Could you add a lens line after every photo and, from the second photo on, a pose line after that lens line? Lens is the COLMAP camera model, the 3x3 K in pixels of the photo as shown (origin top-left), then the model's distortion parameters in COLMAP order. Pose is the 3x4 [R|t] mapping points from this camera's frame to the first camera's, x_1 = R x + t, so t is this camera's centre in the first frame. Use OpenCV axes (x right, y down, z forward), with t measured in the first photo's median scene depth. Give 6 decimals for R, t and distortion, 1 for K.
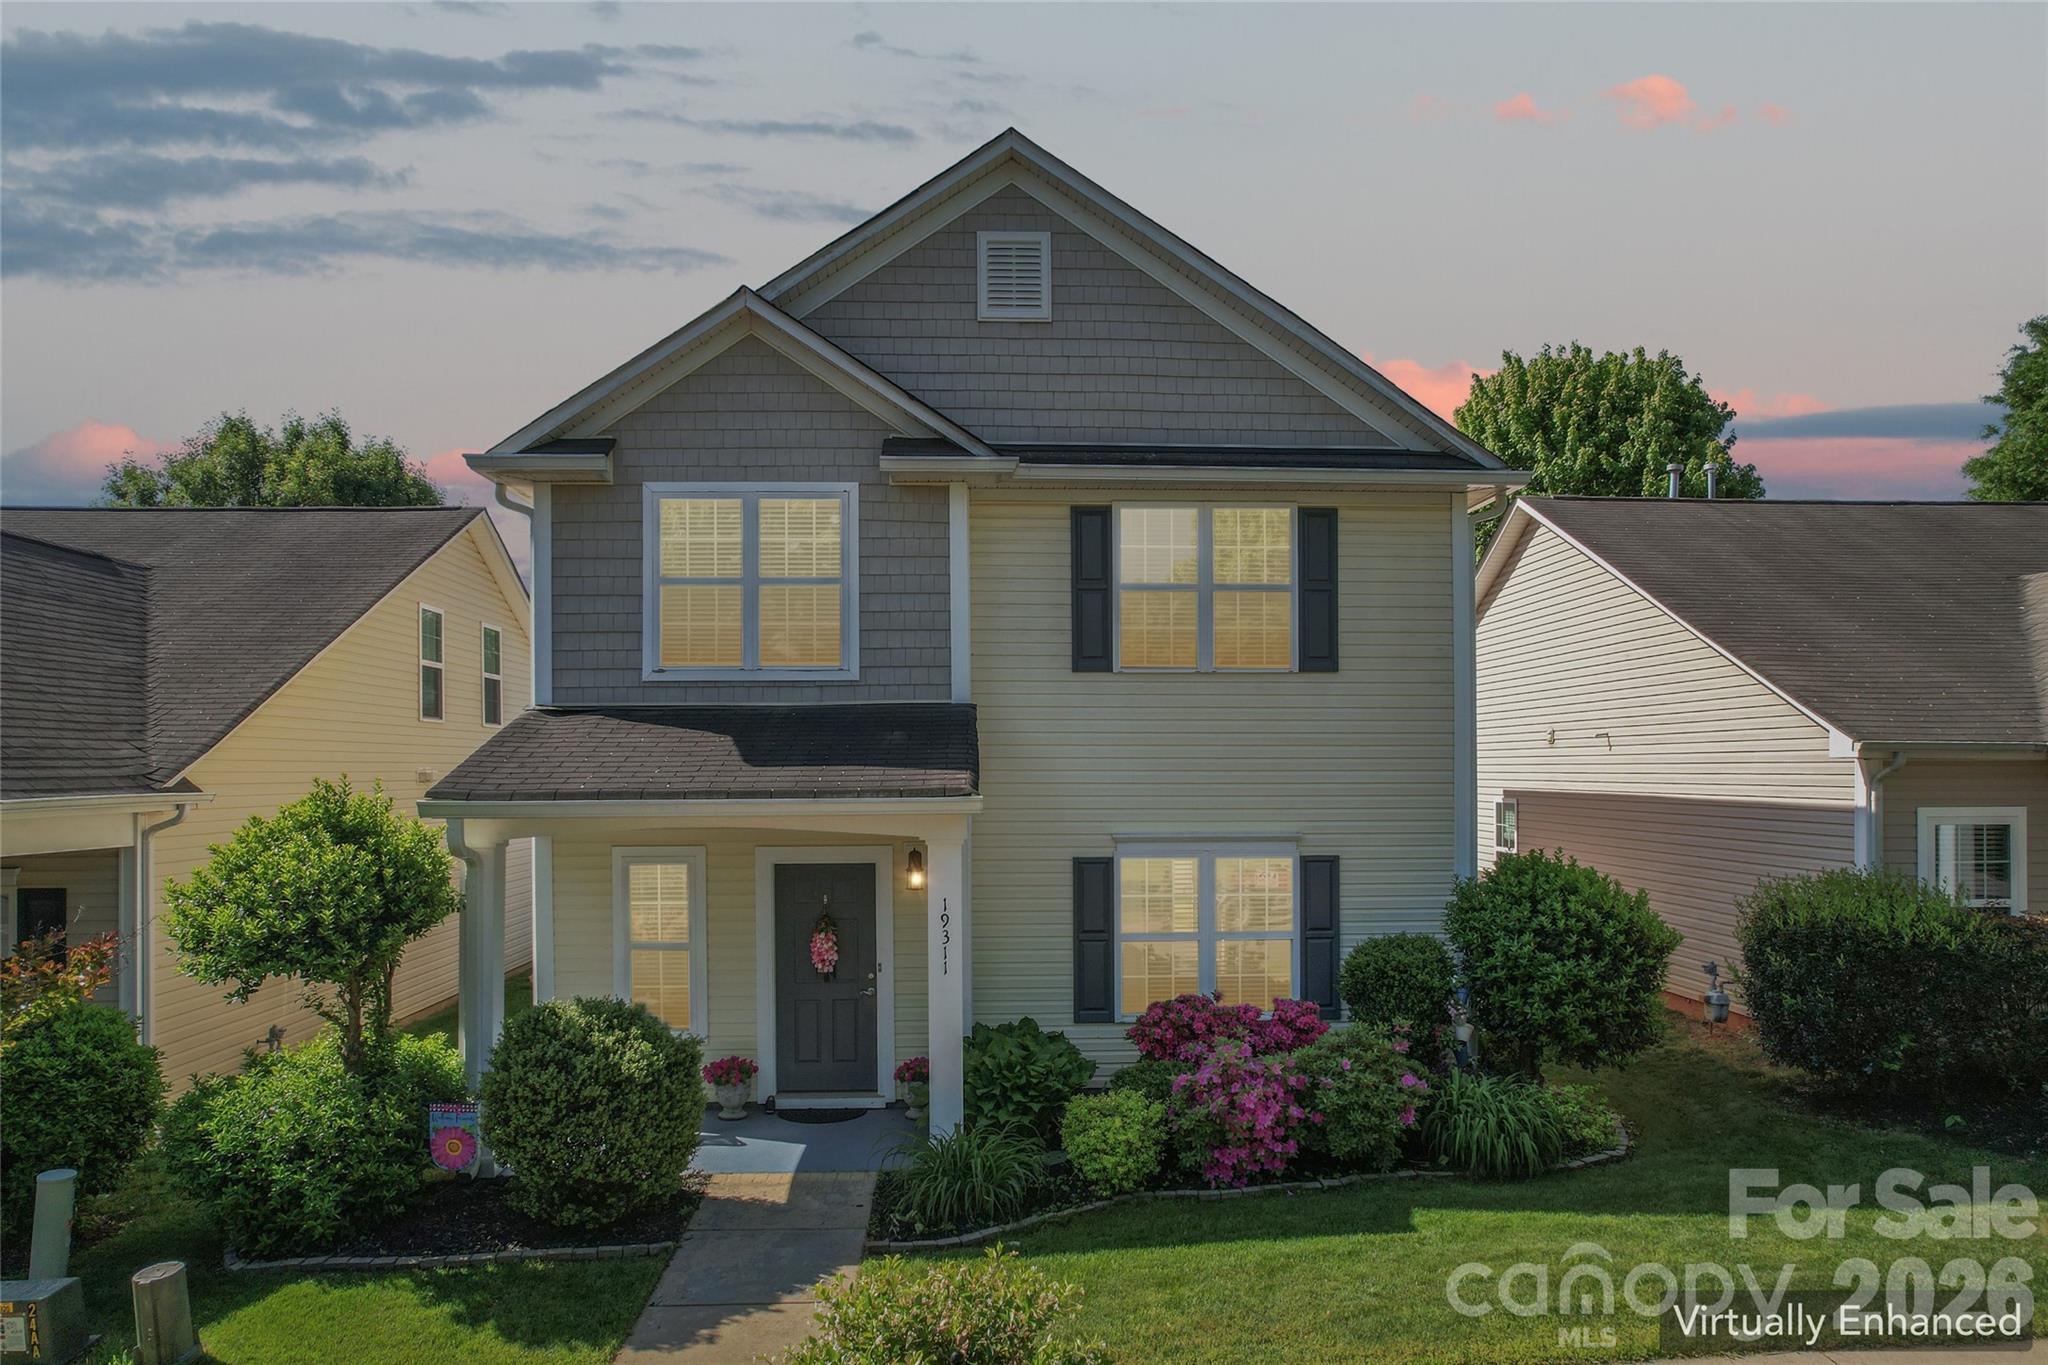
lens RADIAL K [[1339.5, 0, 1036.0], [0, 1339.5, 764.9], [0, 0, 1]] dist [-0.090530, 0.088719]
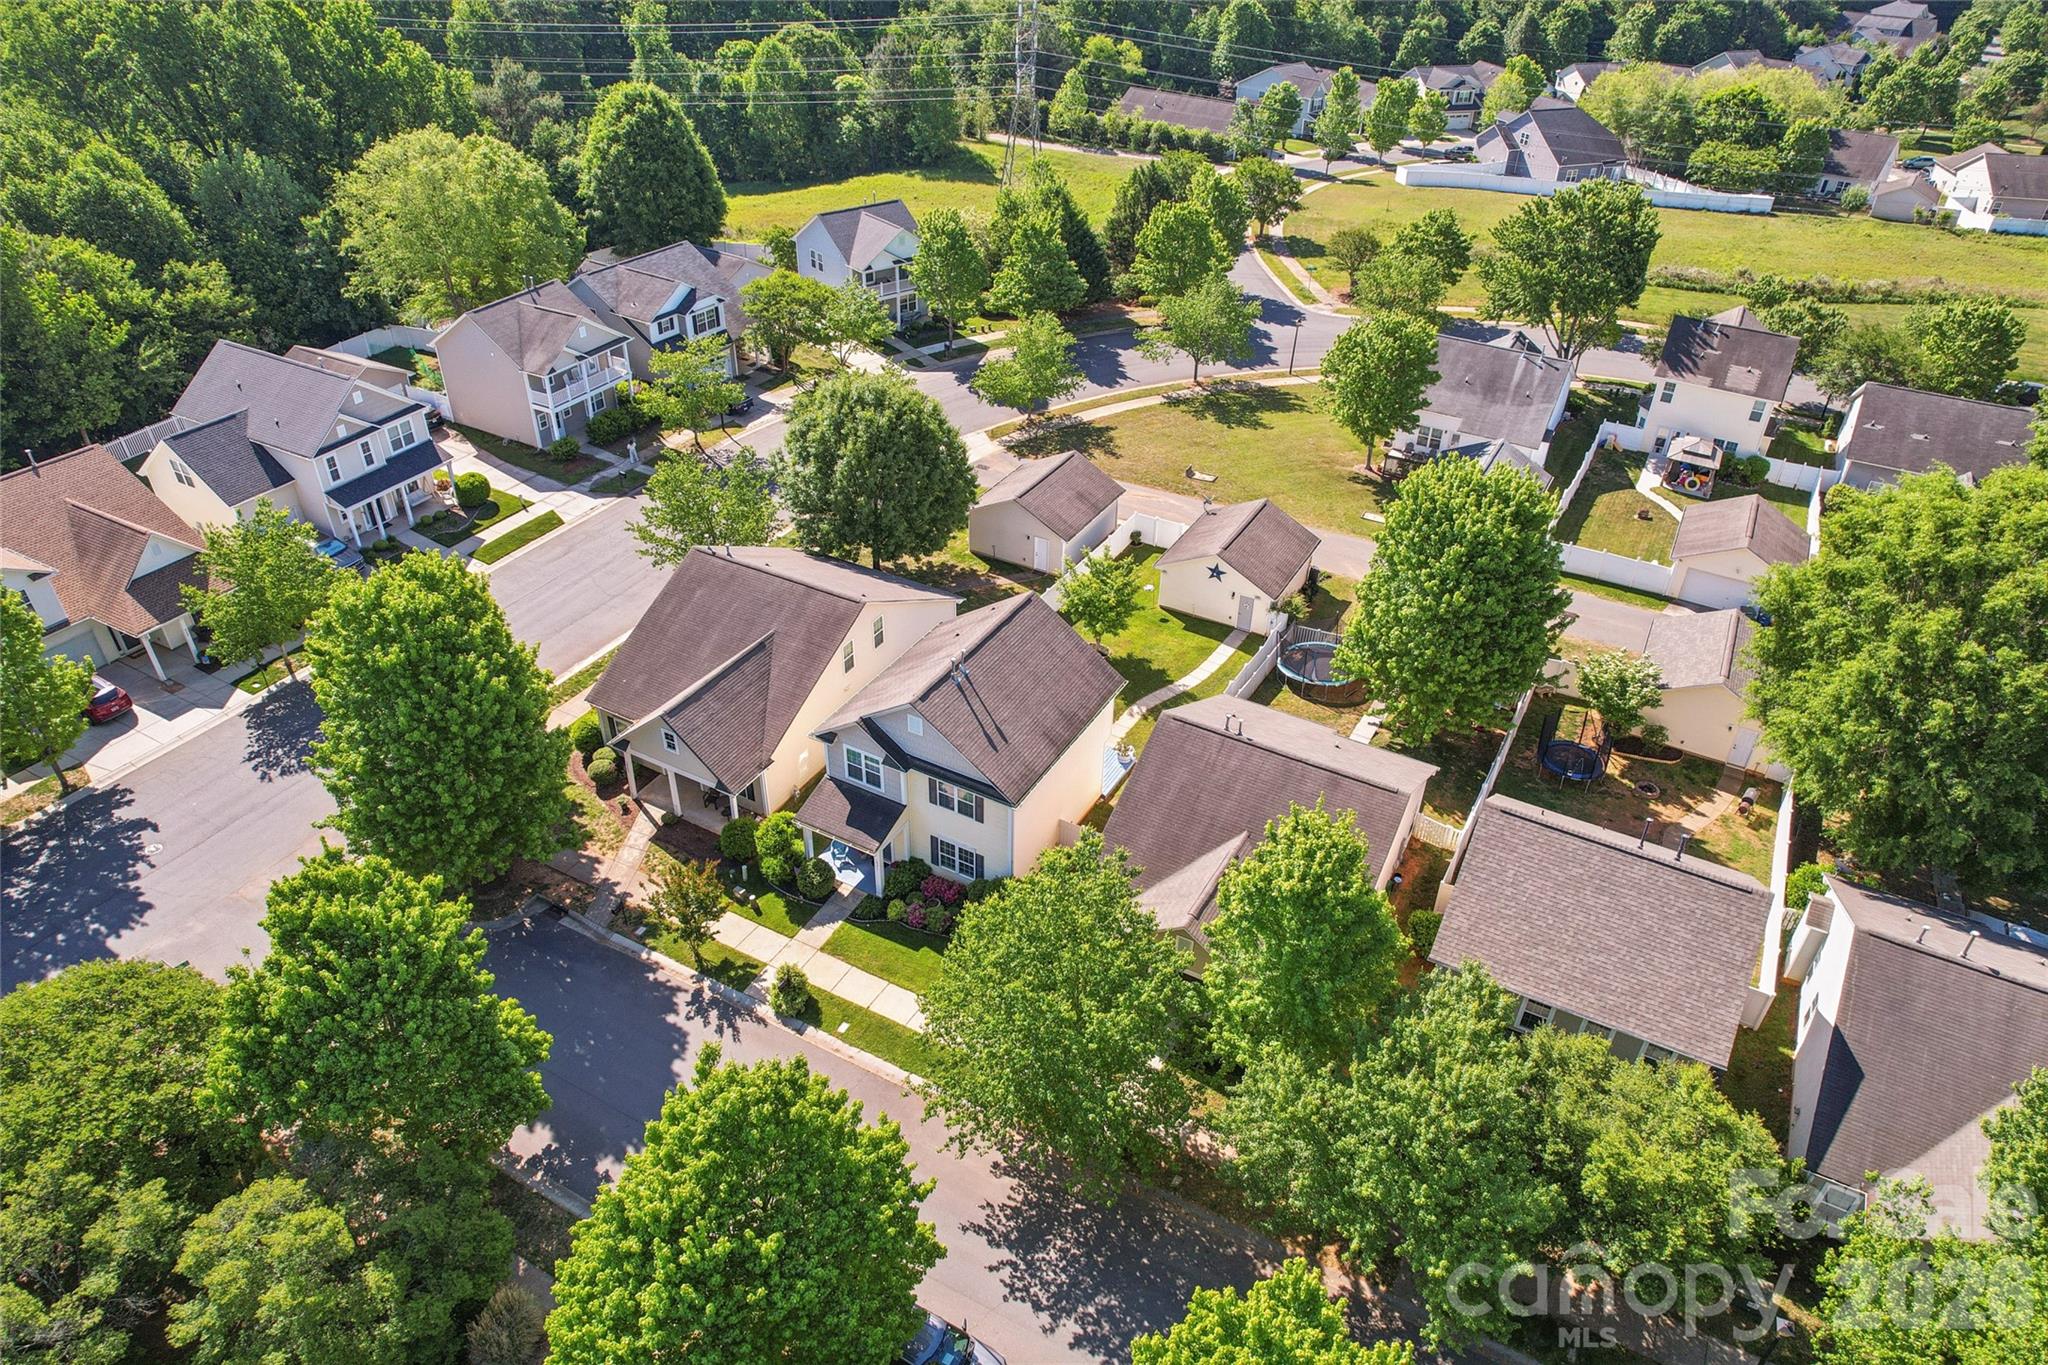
lens RADIAL K [[1335.7, 0, 1049.3], [0, 1335.7, 674.9], [0, 0, 1]] dist [-0.084171, 0.077924]
pose [[0.850349, 0.319736, -0.417942, 2.098745], [-0.027728, 0.820357, 0.571179, -2.981663], [0.525488, -0.474113, 0.706455, -1.698070]]
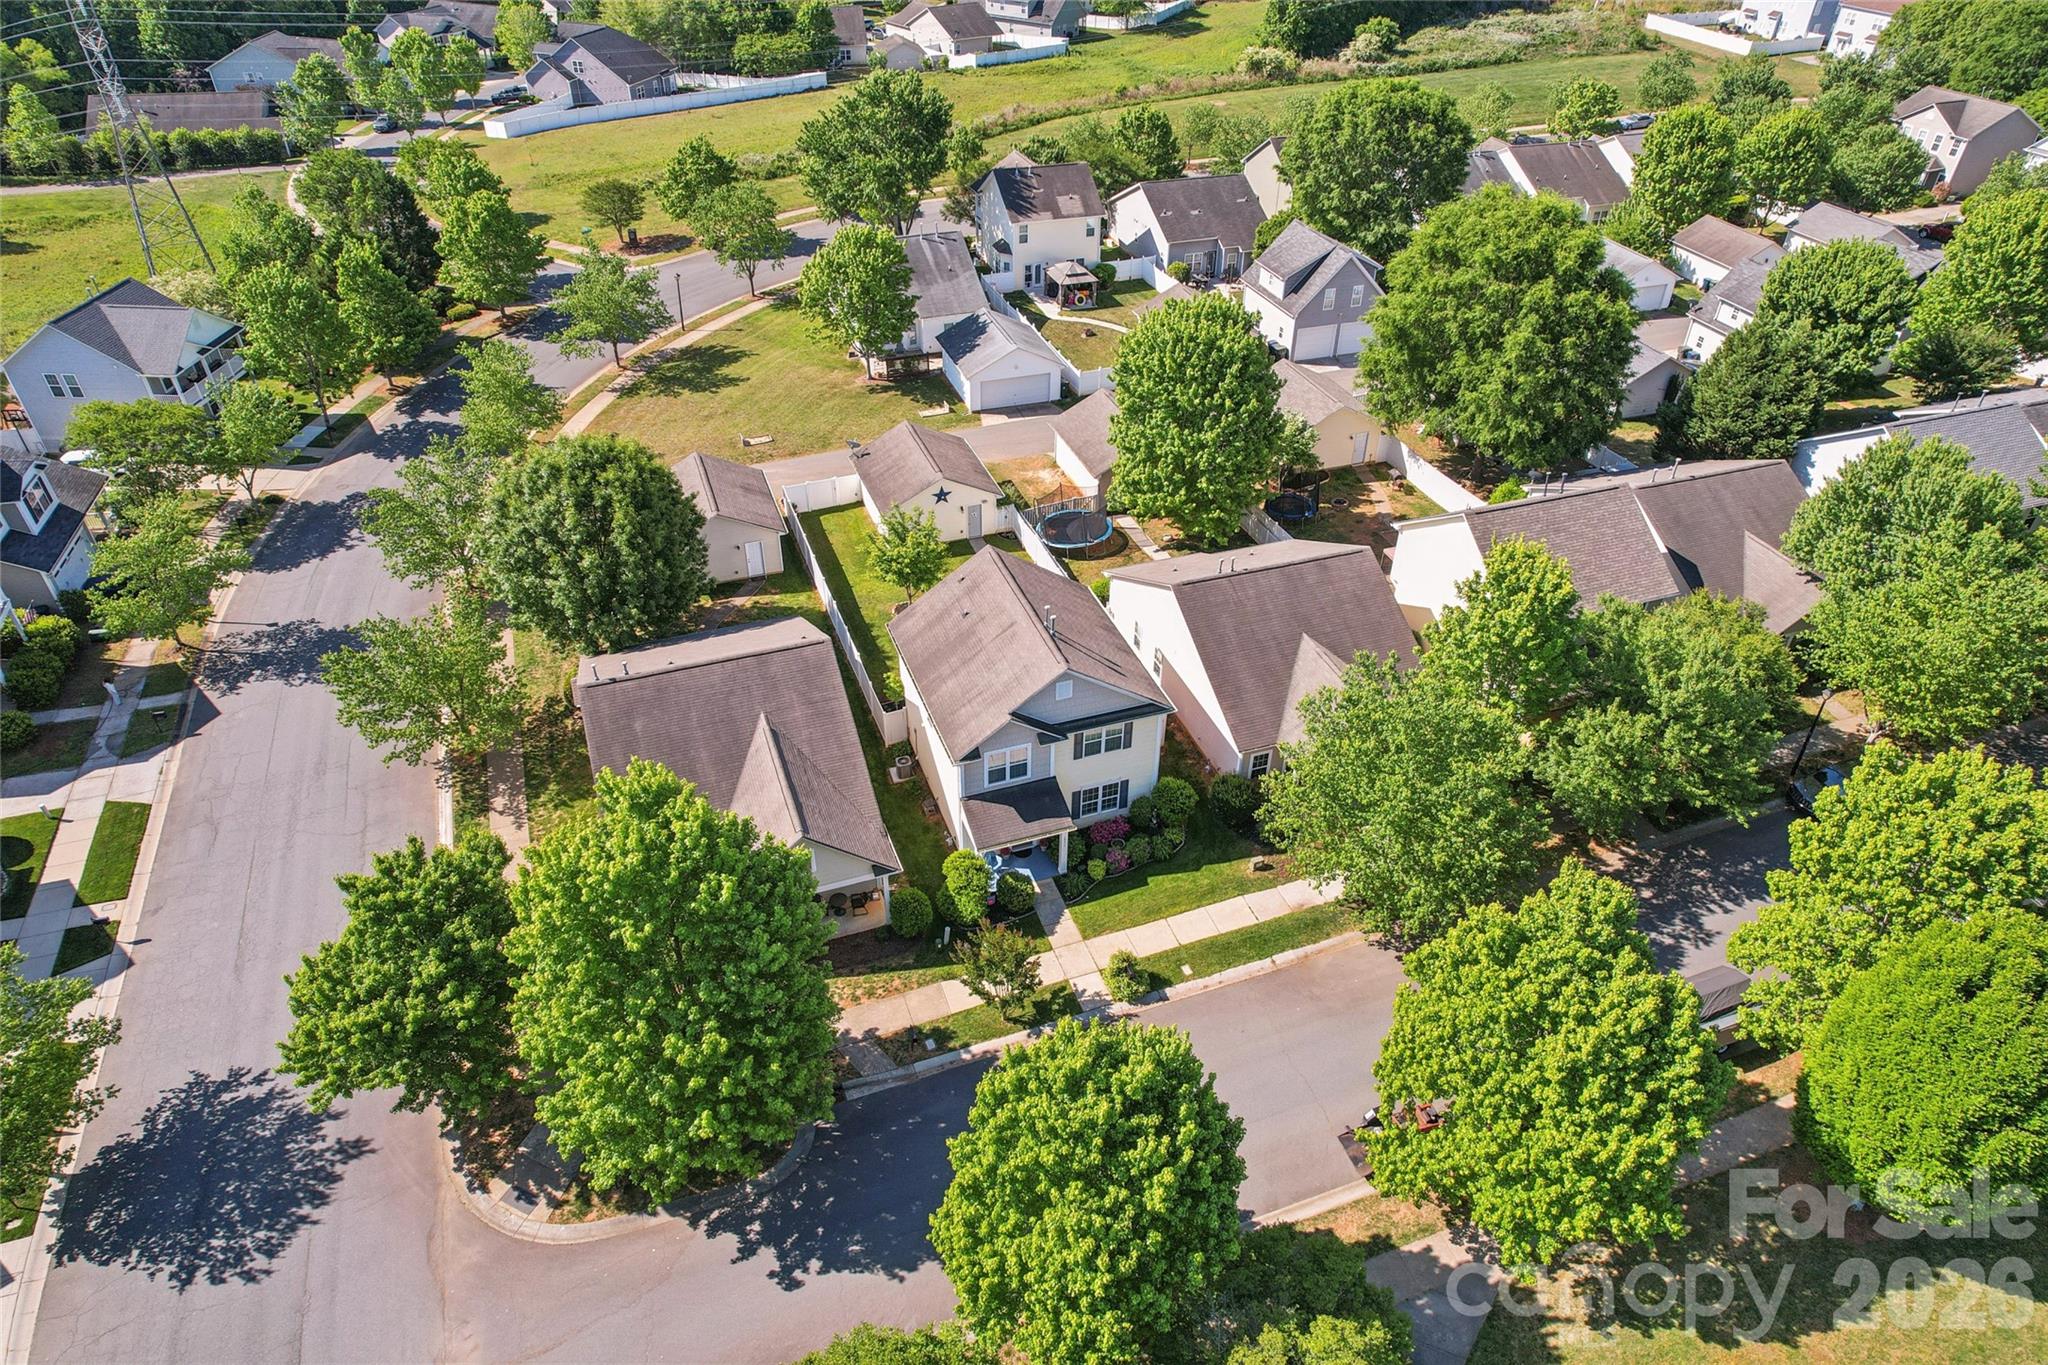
lens RADIAL K [[1335.7, 0, 1049.3], [0, 1335.7, 674.9], [0, 0, 1]] dist [-0.084171, 0.077924]
pose [[0.953168, -0.158013, 0.257879, -1.163662], [-0.026314, 0.806100, 0.591194, -2.956286], [-0.301293, -0.570293, 0.764191, -2.205298]]
